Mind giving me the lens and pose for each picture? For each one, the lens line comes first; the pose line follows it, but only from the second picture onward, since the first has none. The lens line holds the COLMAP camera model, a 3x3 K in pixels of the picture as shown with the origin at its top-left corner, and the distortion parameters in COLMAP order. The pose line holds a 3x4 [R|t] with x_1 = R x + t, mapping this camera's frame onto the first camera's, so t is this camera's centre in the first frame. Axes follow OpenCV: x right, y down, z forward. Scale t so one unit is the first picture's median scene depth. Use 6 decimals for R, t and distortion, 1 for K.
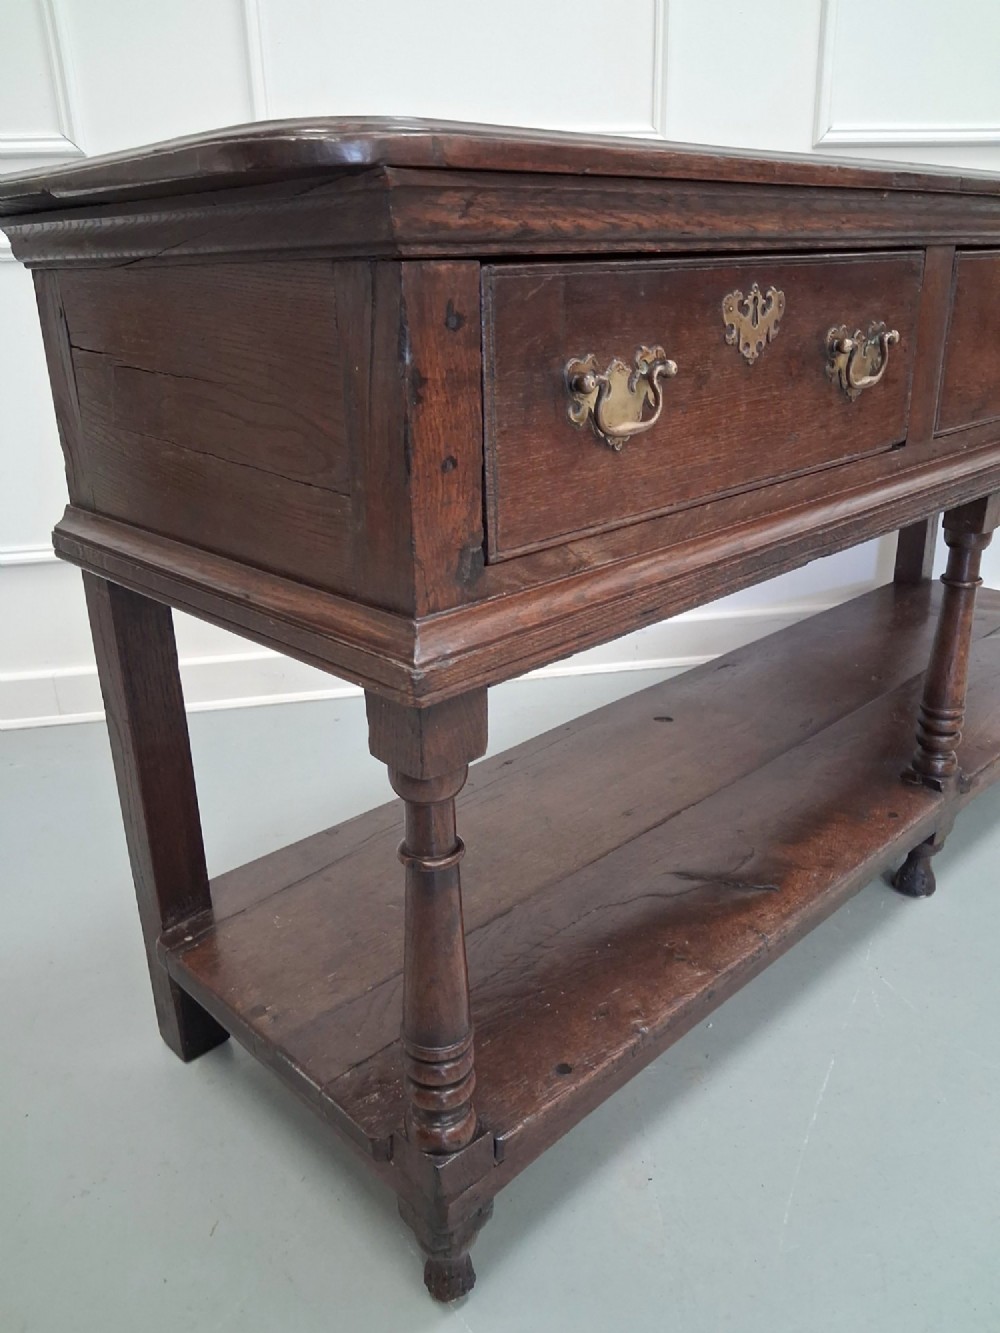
lens RADIAL K [[1037.7, 0, 465.5], [0, 1037.7, 682.4], [0, 0, 1]] dist [0.026805, -0.051149]
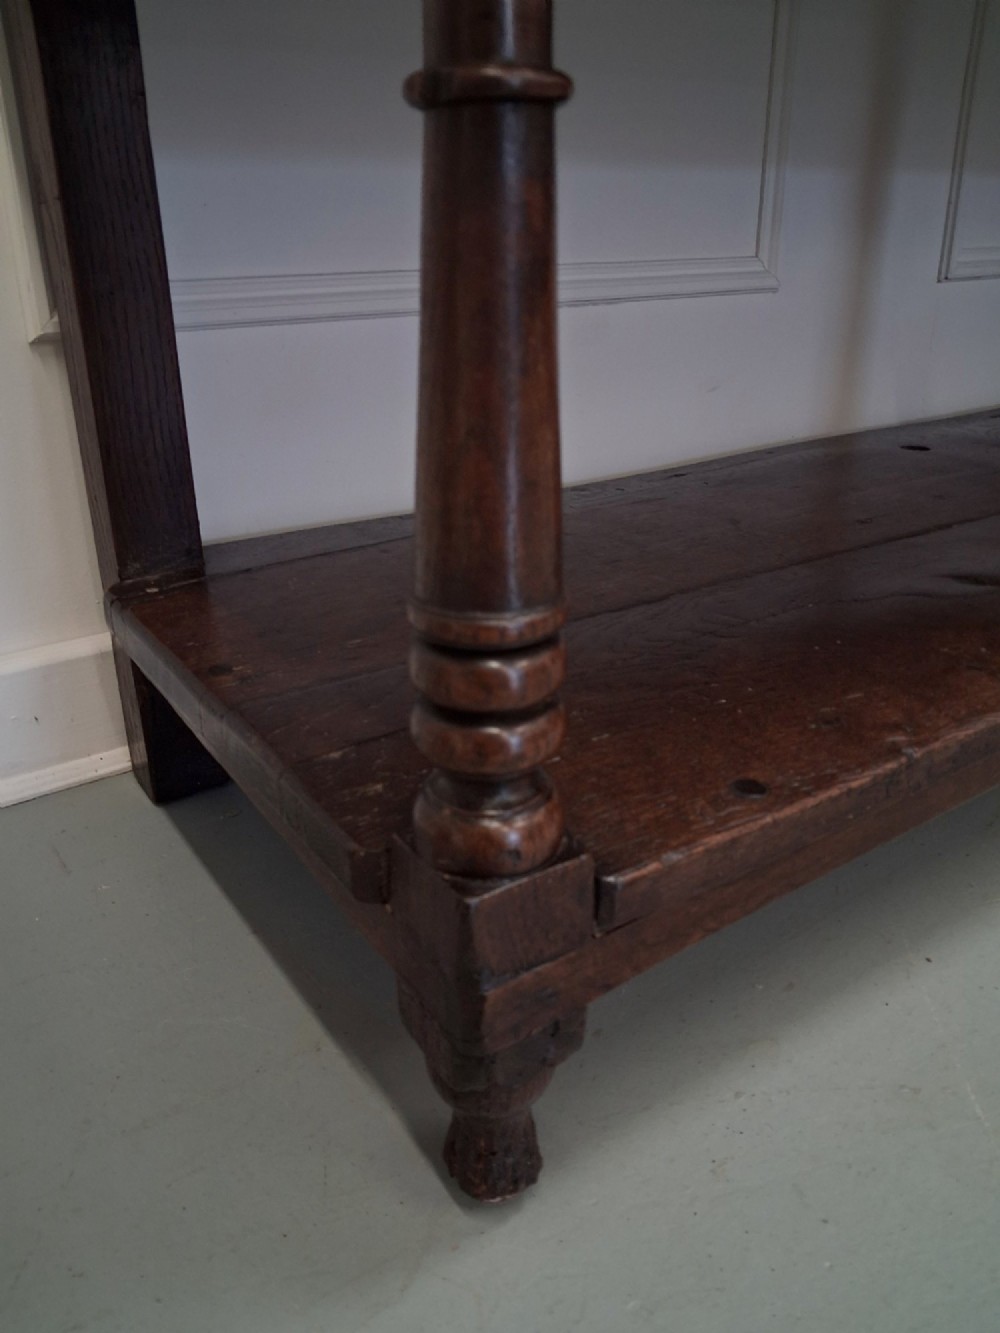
lens RADIAL K [[1037.7, 0, 478.9], [0, 1037.7, 657.1], [0, 0, 1]] dist [0.026805, -0.051149]
pose [[0.985900, 0.085123, -0.144068, 0.034175], [-0.081411, 0.996183, 0.031480, 0.324481], [0.146198, -0.019307, 0.989067, 0.516103]]
